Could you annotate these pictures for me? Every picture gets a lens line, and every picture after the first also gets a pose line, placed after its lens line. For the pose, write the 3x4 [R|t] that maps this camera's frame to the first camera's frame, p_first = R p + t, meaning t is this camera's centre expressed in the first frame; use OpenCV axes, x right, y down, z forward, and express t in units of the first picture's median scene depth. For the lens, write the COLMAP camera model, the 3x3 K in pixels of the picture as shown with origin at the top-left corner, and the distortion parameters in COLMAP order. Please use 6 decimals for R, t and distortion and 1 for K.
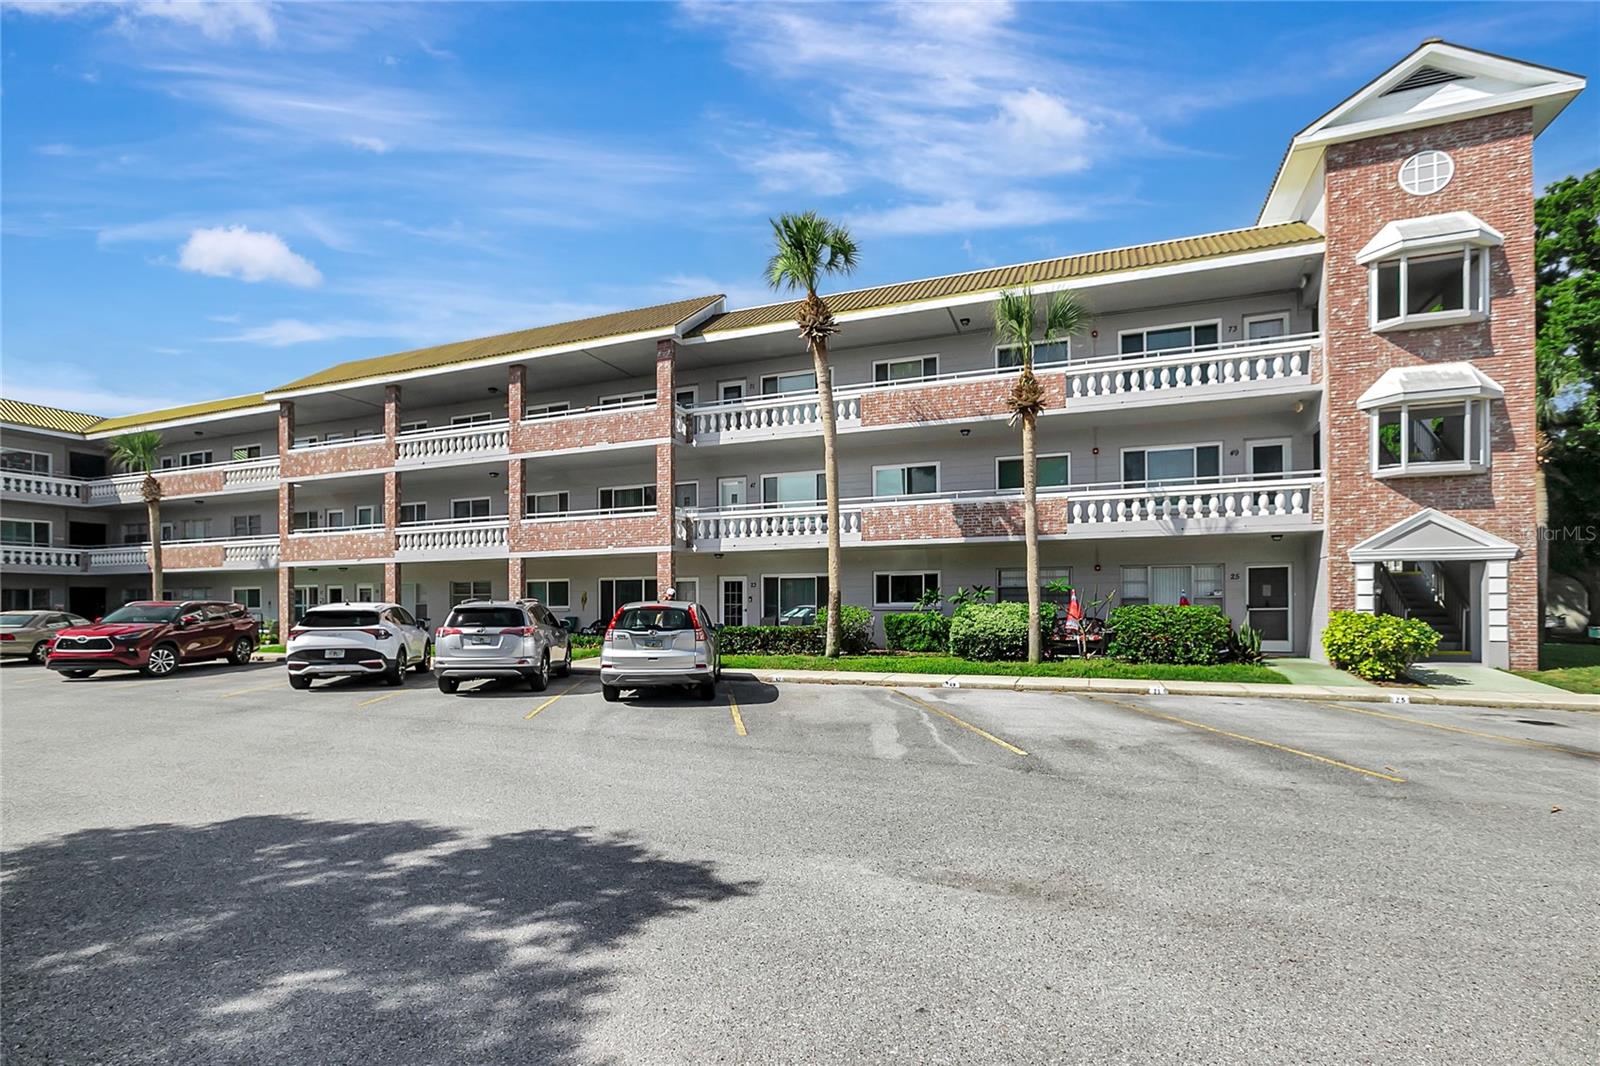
lens RADIAL K [[743.3, 0, 796.7], [0, 743.3, 526.0], [0, 0, 1]] dist [-0.011218, 0.008628]
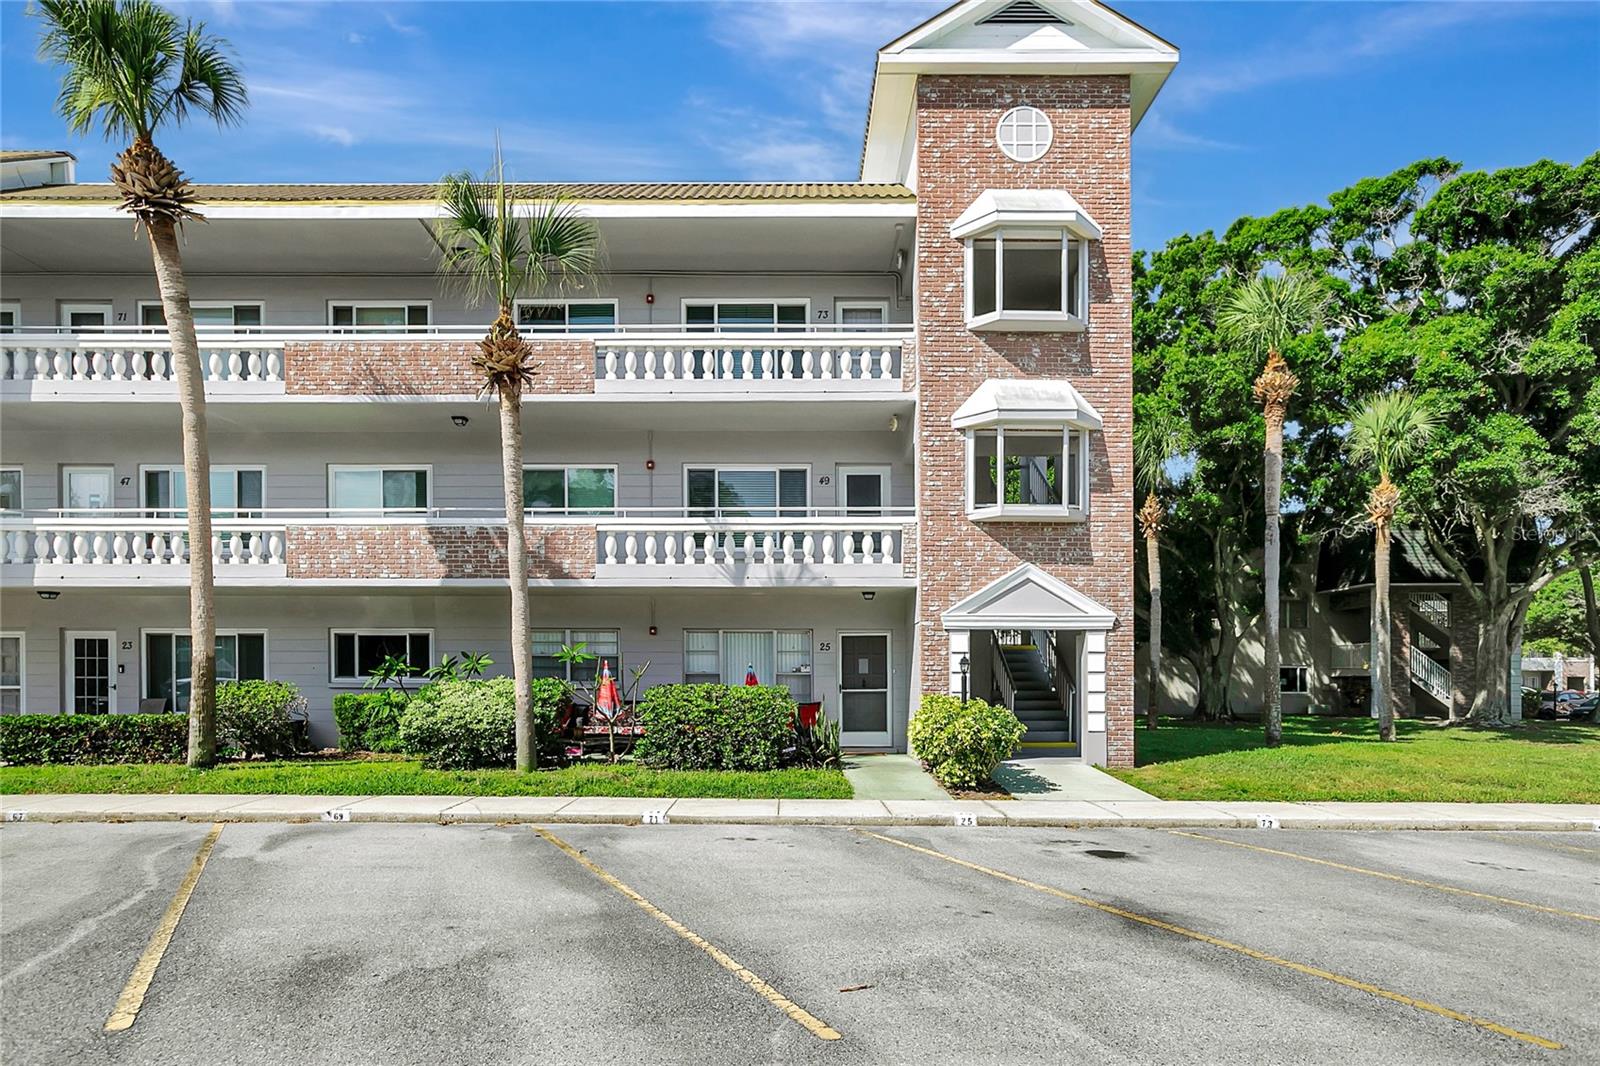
lens RADIAL K [[815.5, 0, 796.0], [0, 815.5, 549.7], [0, 0, 1]] dist [-0.019700, 0.016990]
pose [[0.941645, 0.060282, 0.331167, 0.328566], [-0.042717, 0.997280, -0.060073, 0.024317], [-0.333887, 0.042421, 0.941658, 0.261278]]
